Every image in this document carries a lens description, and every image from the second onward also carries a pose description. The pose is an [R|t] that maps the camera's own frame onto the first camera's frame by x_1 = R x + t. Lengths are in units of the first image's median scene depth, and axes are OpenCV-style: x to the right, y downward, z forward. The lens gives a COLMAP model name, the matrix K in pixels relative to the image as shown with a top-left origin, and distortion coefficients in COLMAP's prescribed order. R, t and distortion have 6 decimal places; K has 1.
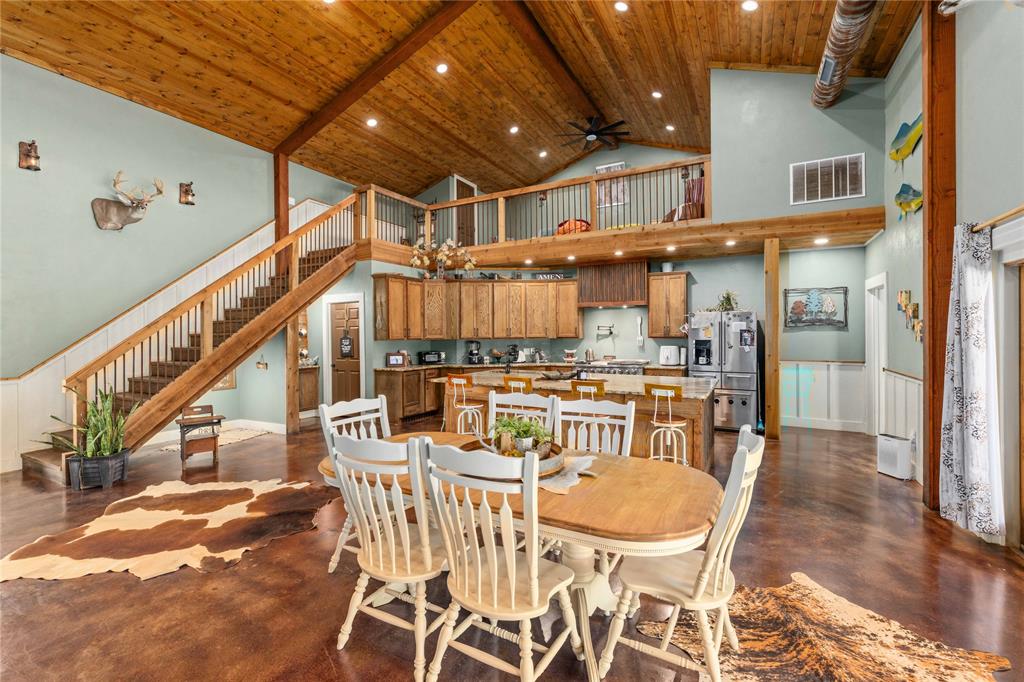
lens RADIAL K [[447.8, 0, 511.8], [0, 447.8, 336.2], [0, 0, 1]] dist [0.003400, 0.000293]
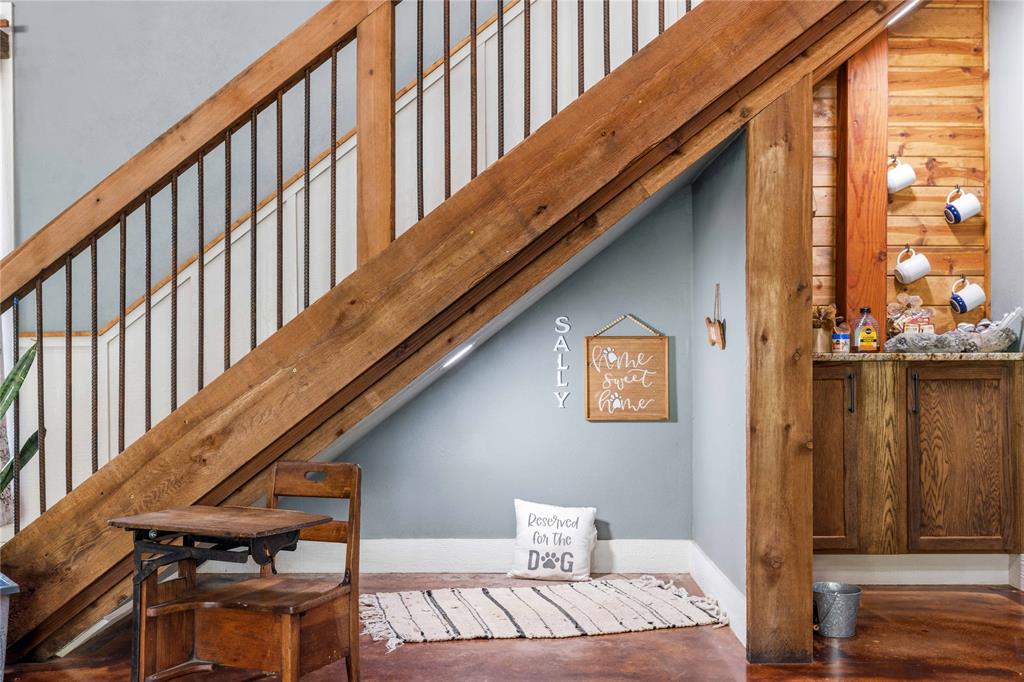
lens RADIAL K [[1023.4, 0, 511.8], [0, 1023.4, 342.6], [0, 0, 1]] dist [0.003495, 0.000000]
pose [[0.461288, -0.001098, -0.887250, -0.119079], [-0.001730, 0.999996, -0.002138, 0.067633], [0.887249, 0.002521, 0.461284, 0.607799]]
